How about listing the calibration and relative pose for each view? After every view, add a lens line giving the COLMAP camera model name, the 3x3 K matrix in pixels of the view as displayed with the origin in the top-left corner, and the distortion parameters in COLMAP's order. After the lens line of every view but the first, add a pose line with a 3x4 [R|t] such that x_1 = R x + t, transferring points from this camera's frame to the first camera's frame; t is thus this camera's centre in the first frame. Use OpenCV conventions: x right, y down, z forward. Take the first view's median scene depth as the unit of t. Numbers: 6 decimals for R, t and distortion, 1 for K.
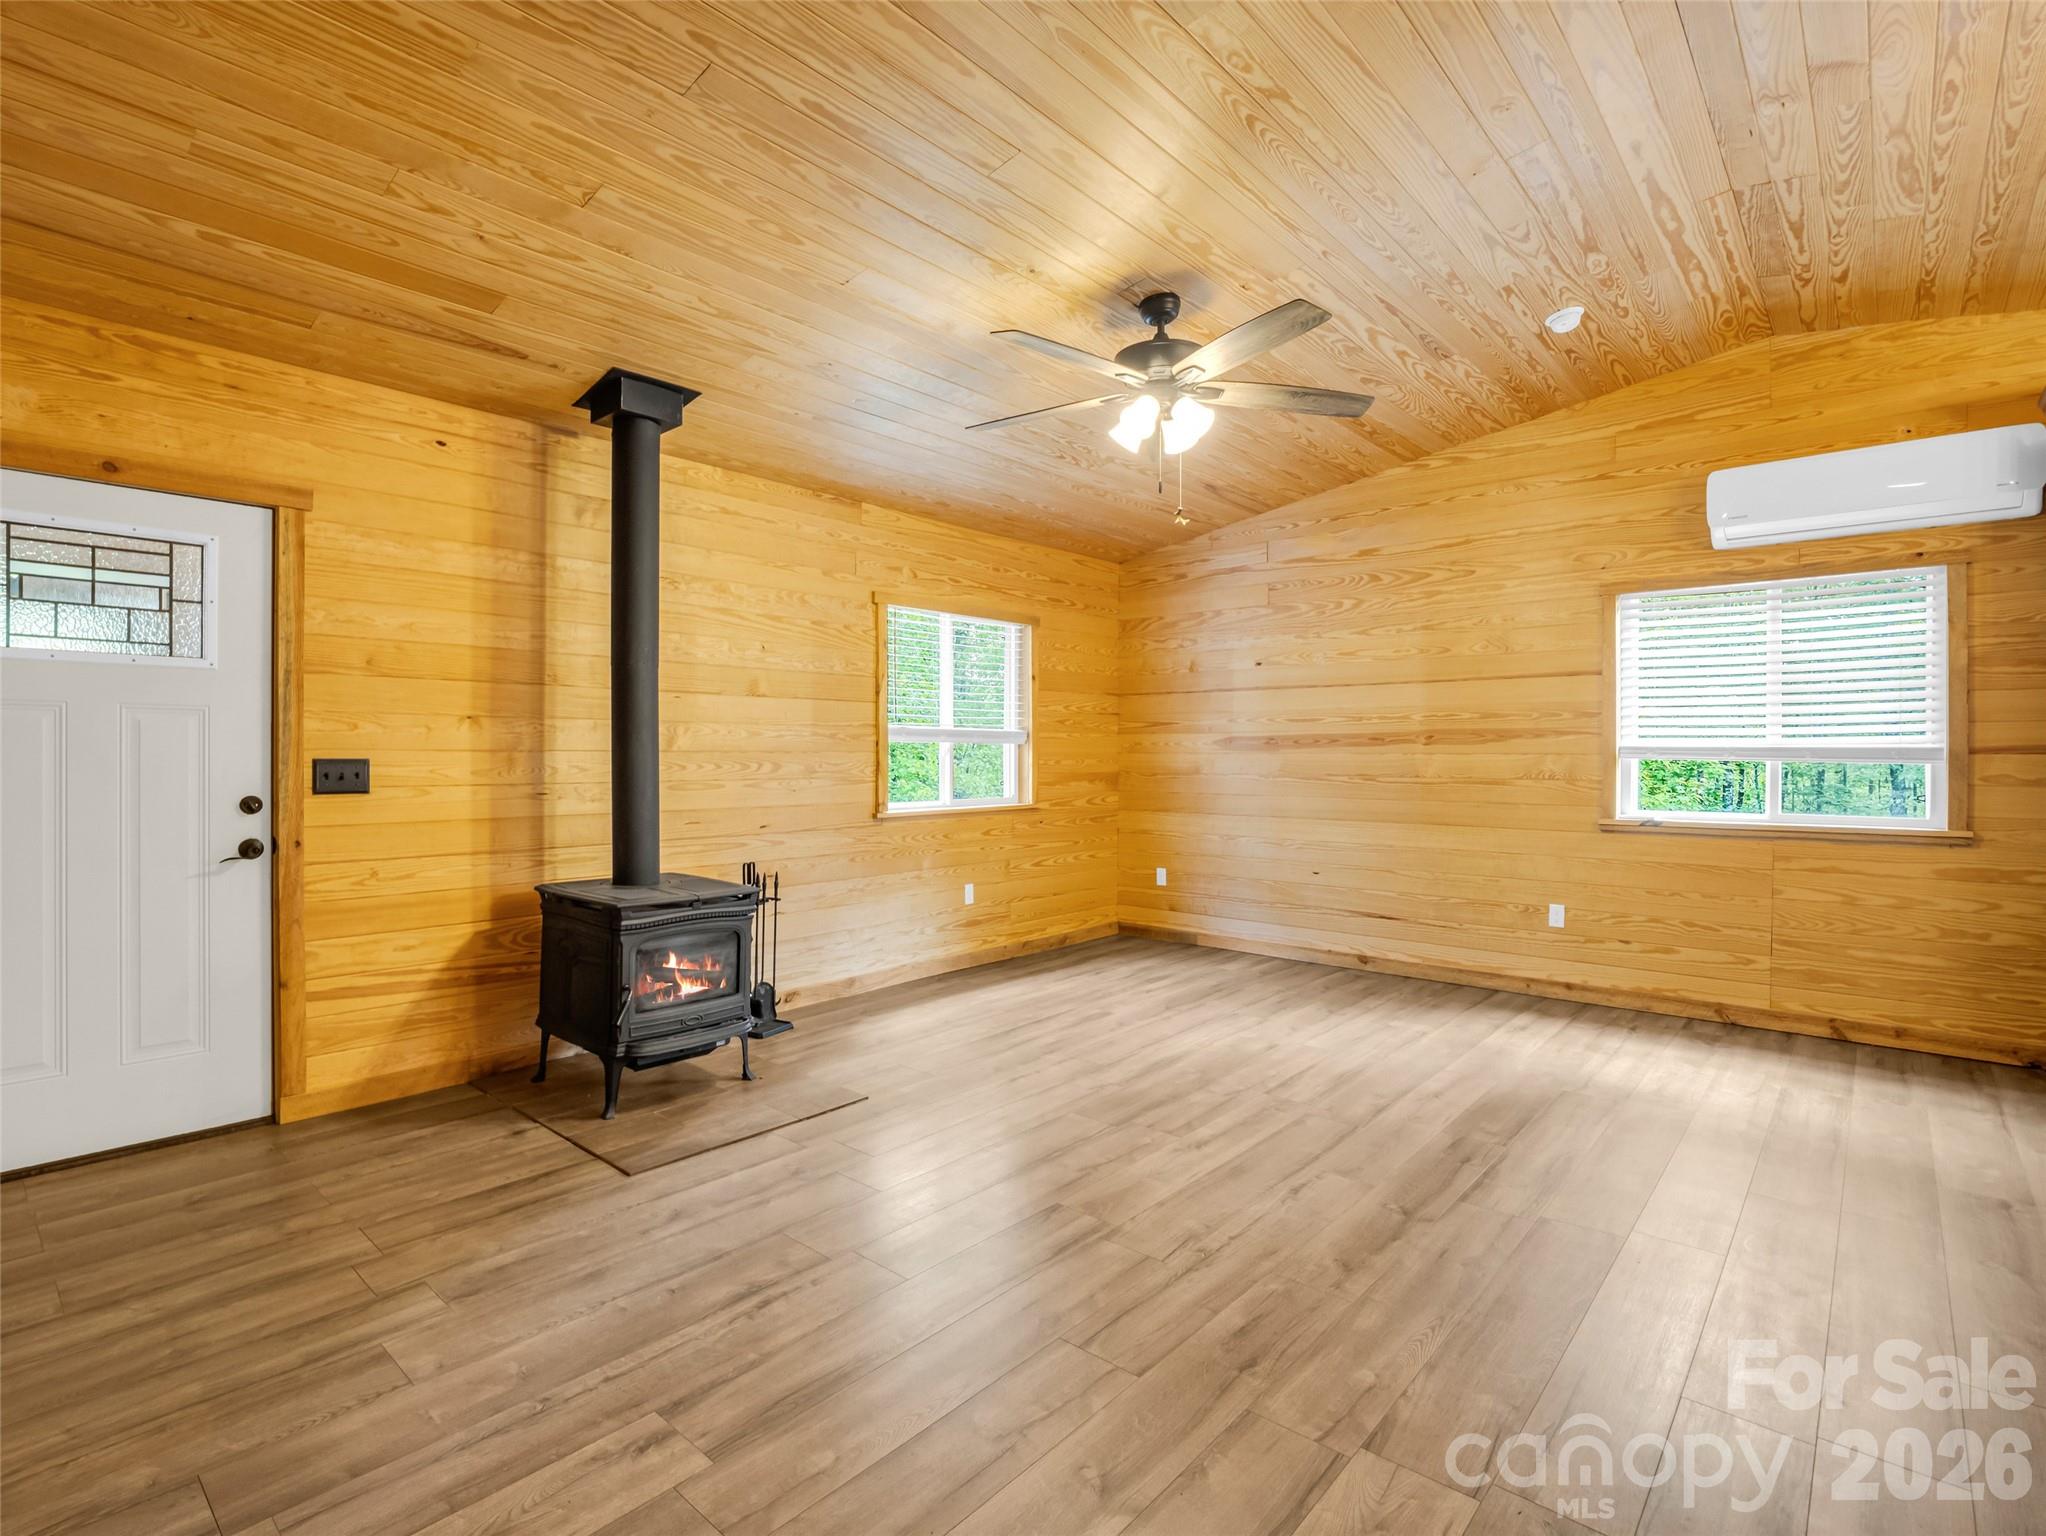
lens RADIAL K [[996.1, 0, 969.0], [0, 996.1, 757.9], [0, 0, 1]] dist [-0.006803, -0.001231]
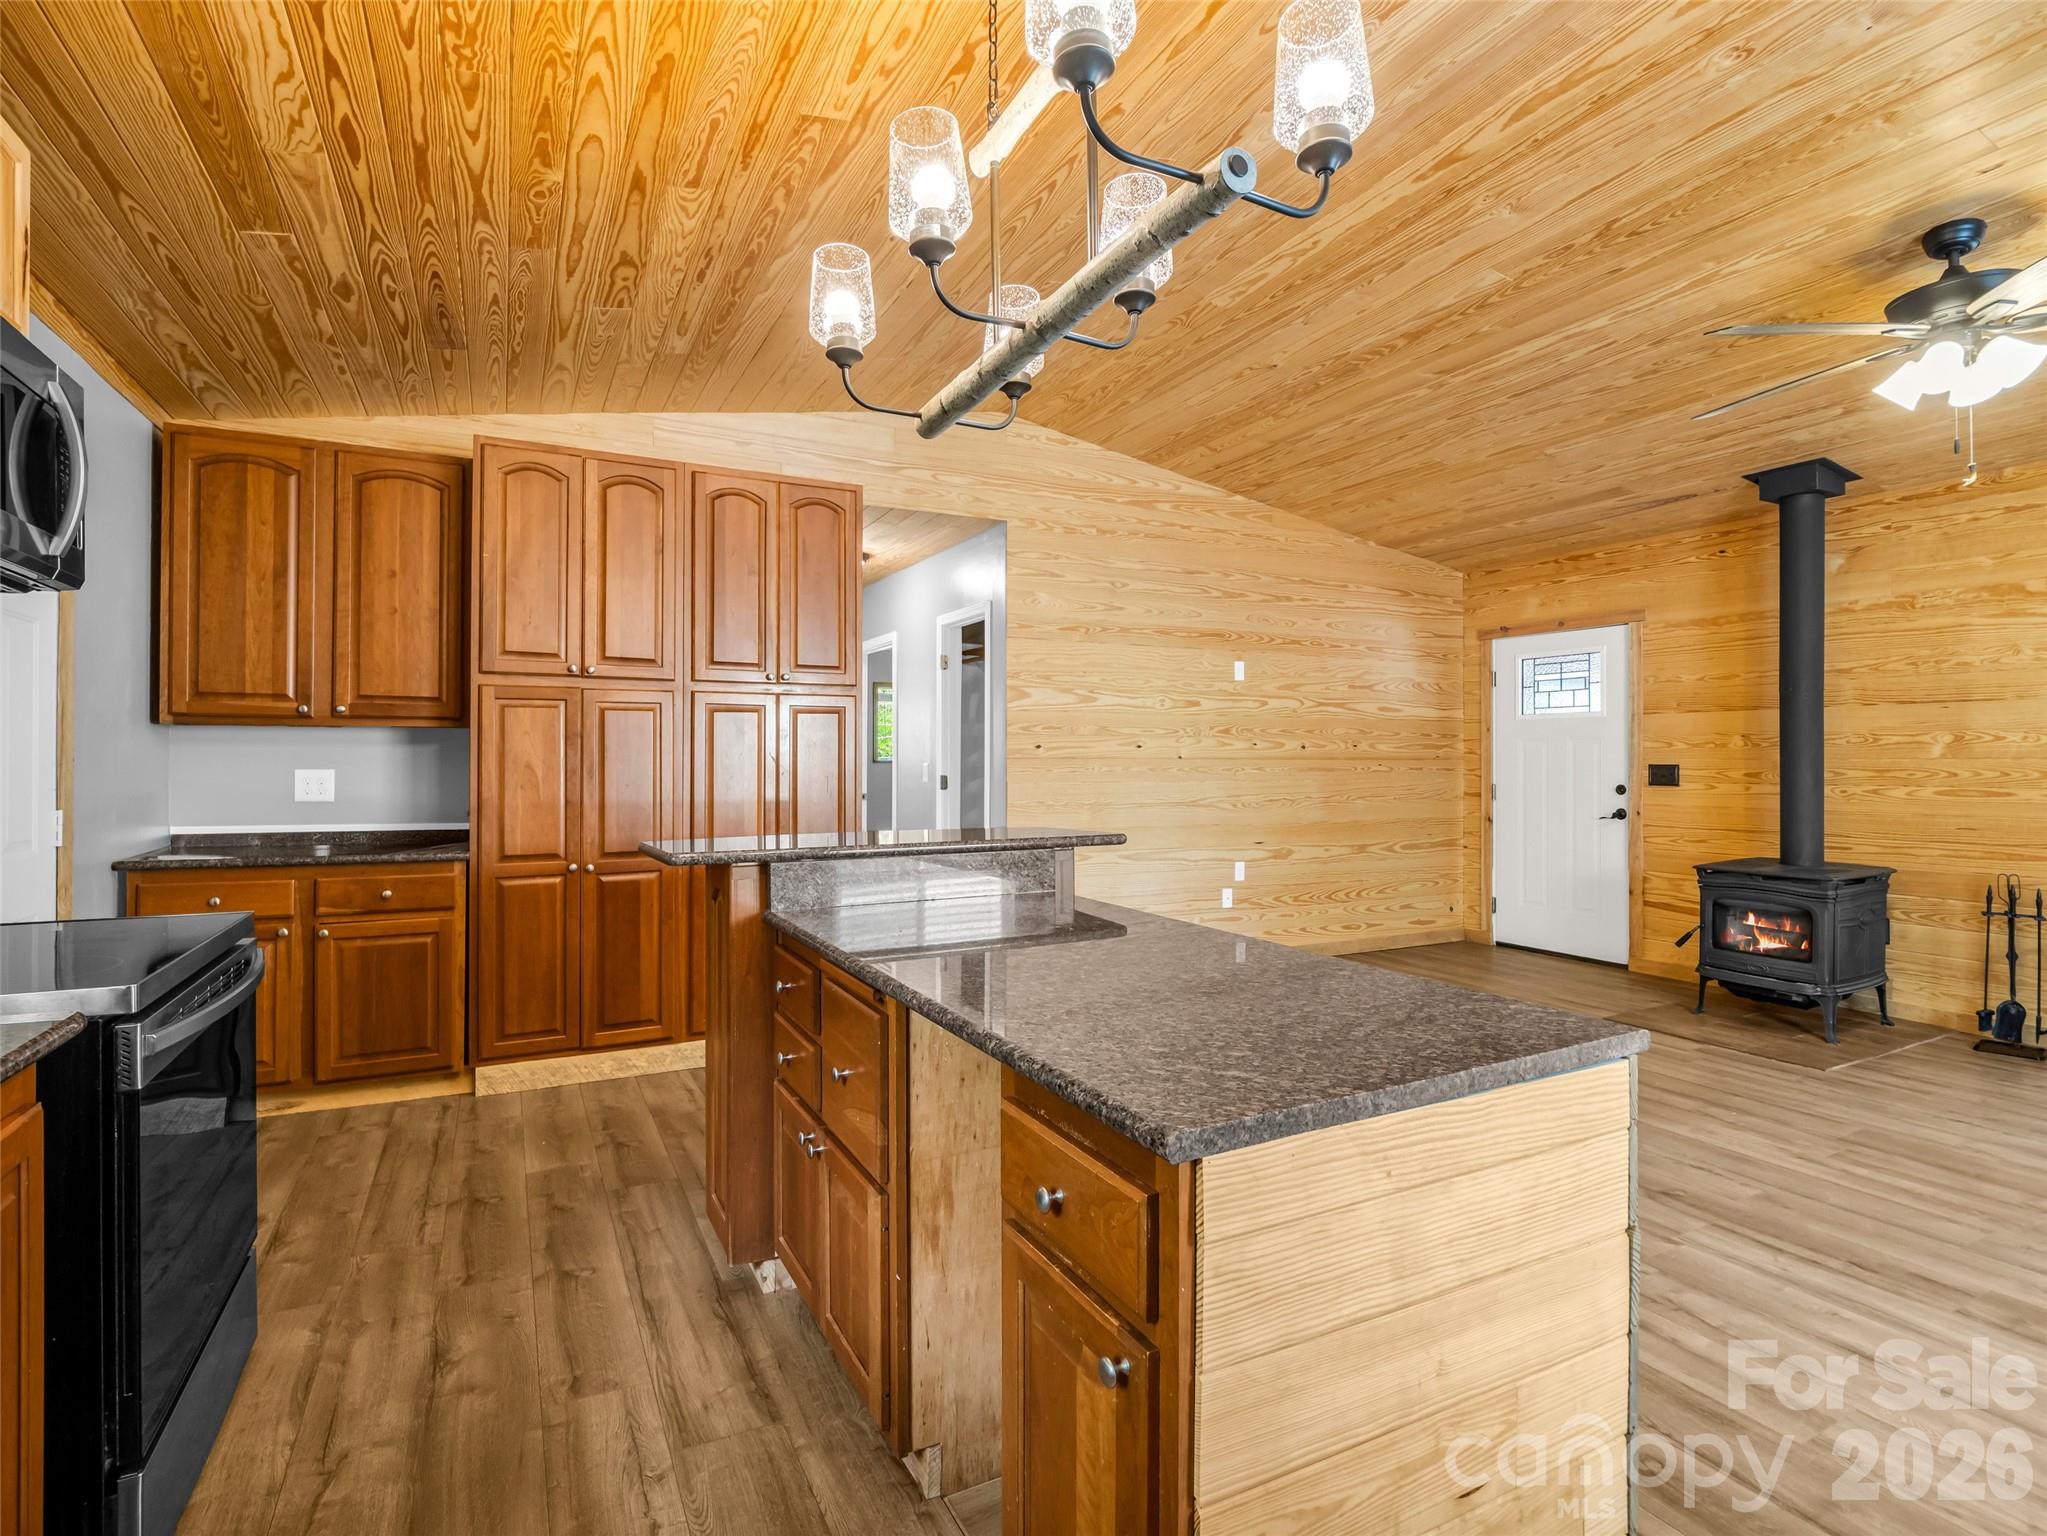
lens RADIAL K [[1012.3, 0, 1004.2], [0, 1012.3, 753.5], [0, 0, 1]] dist [0.004333, -0.014303]
pose [[-0.348702, -0.008949, -0.937191, 1.158130], [-0.005260, 0.999957, -0.007592, 0.001109], [0.937219, 0.002283, -0.348734, 0.486031]]
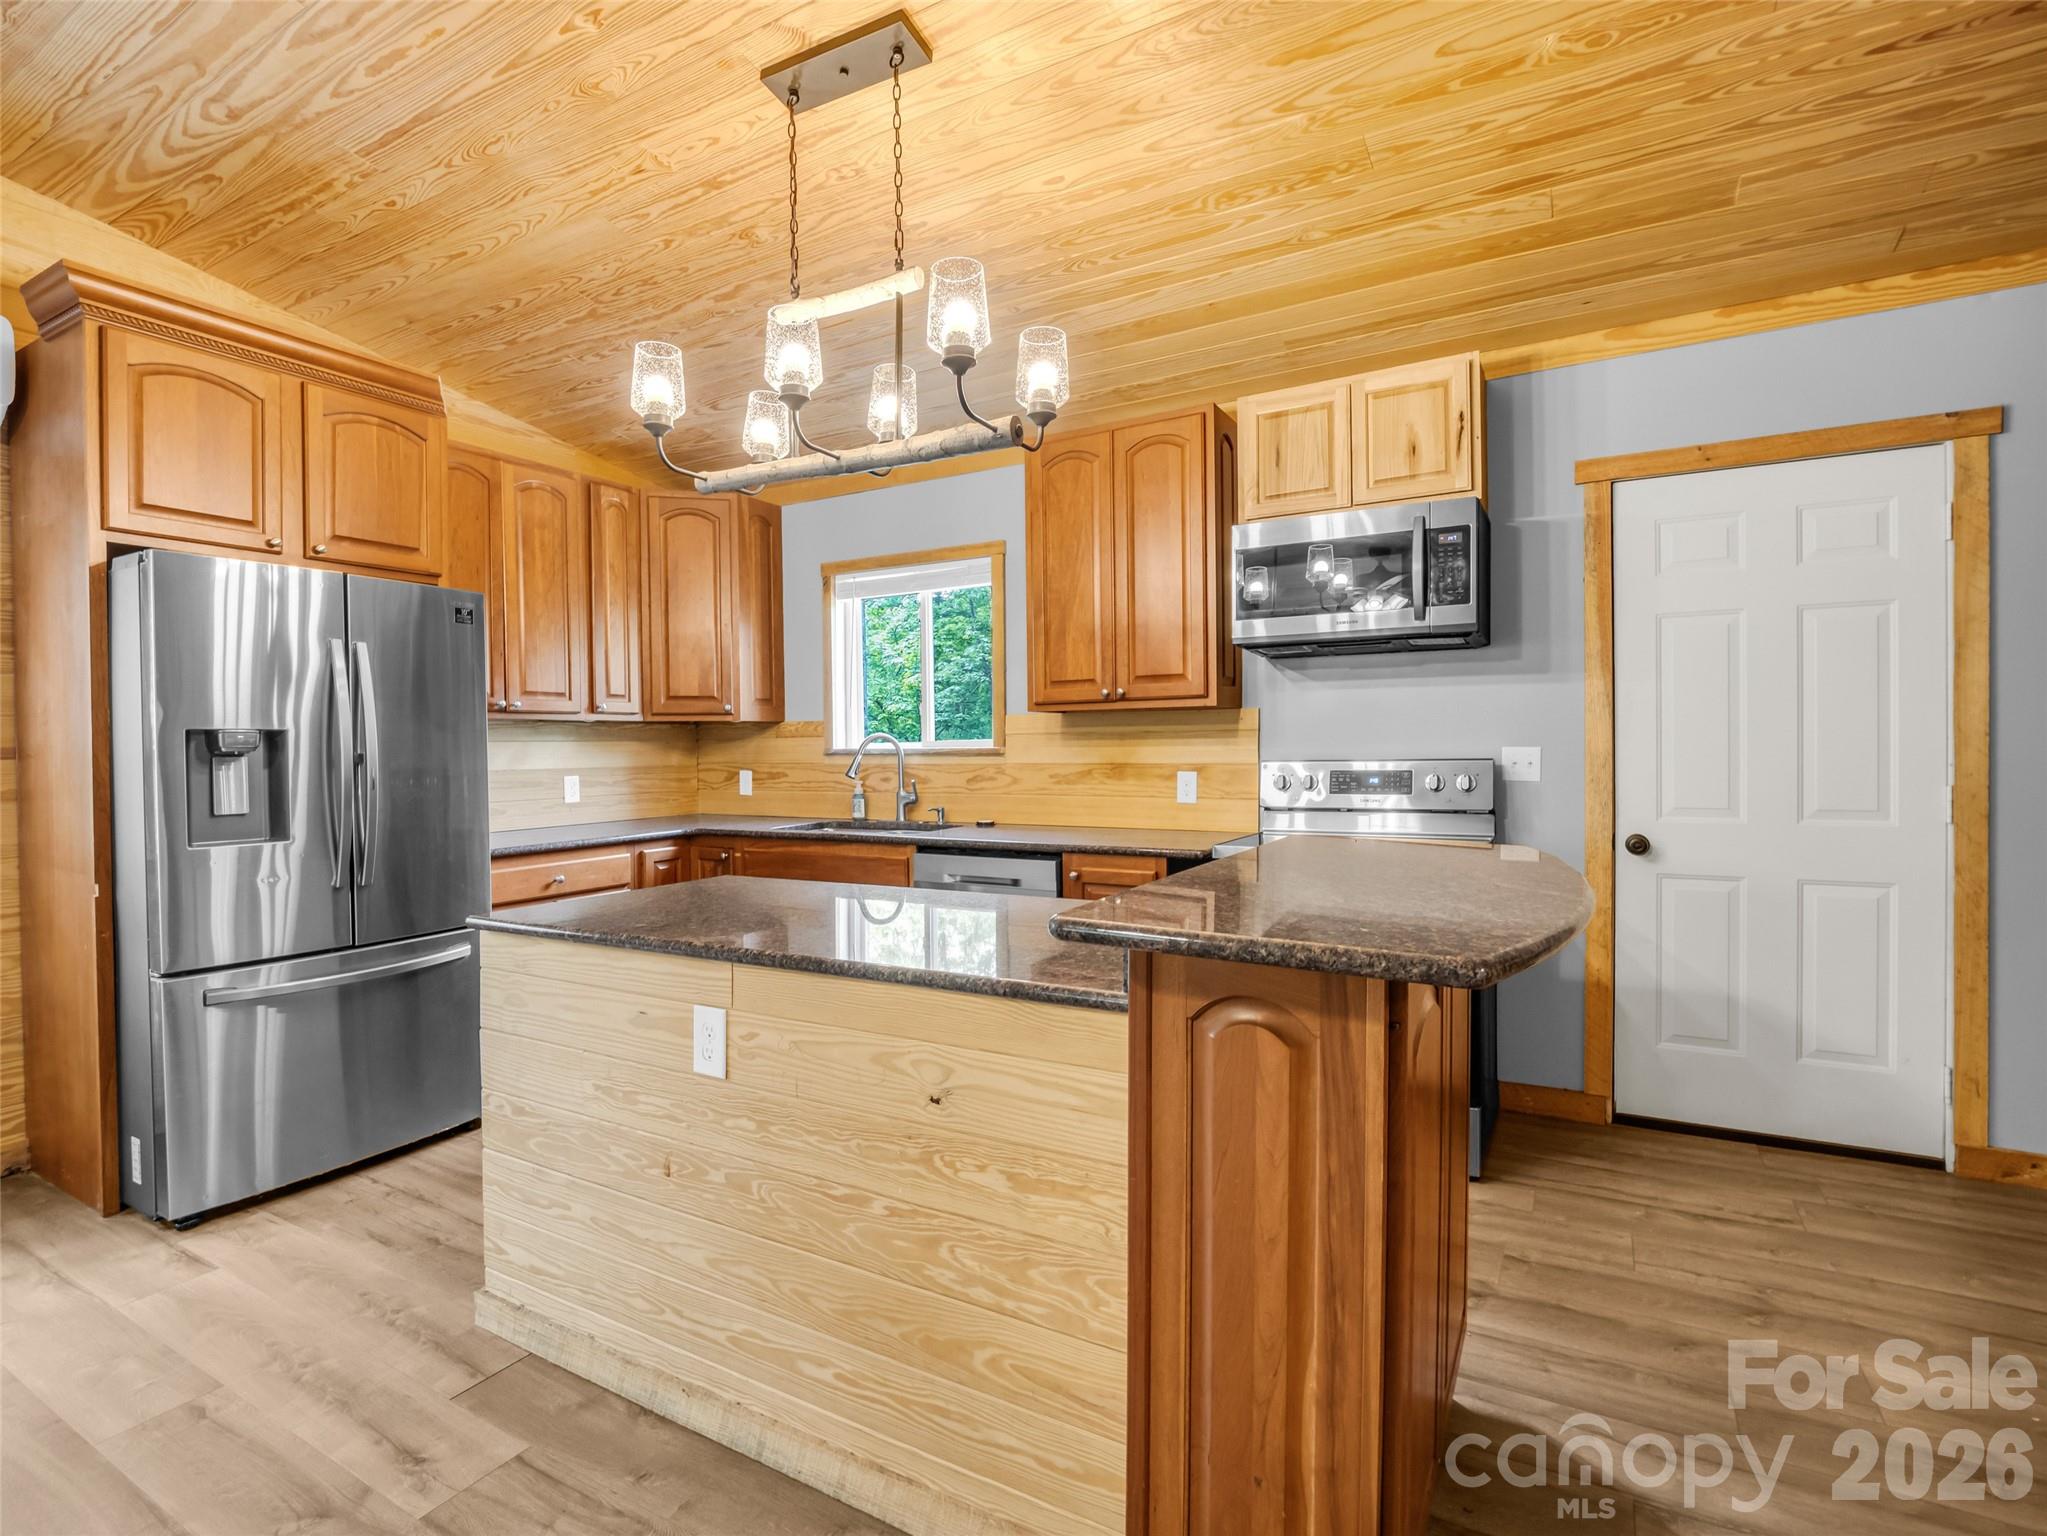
lens RADIAL K [[996.7, 0, 1005.6], [0, 996.7, 761.4], [0, 0, 1]] dist [-0.014832, -0.001109]
pose [[-0.220963, -0.013362, 0.975191, 0.185091], [0.018467, 0.999670, 0.017882, -0.001506], [-0.975107, 0.021960, -0.220643, 0.395926]]
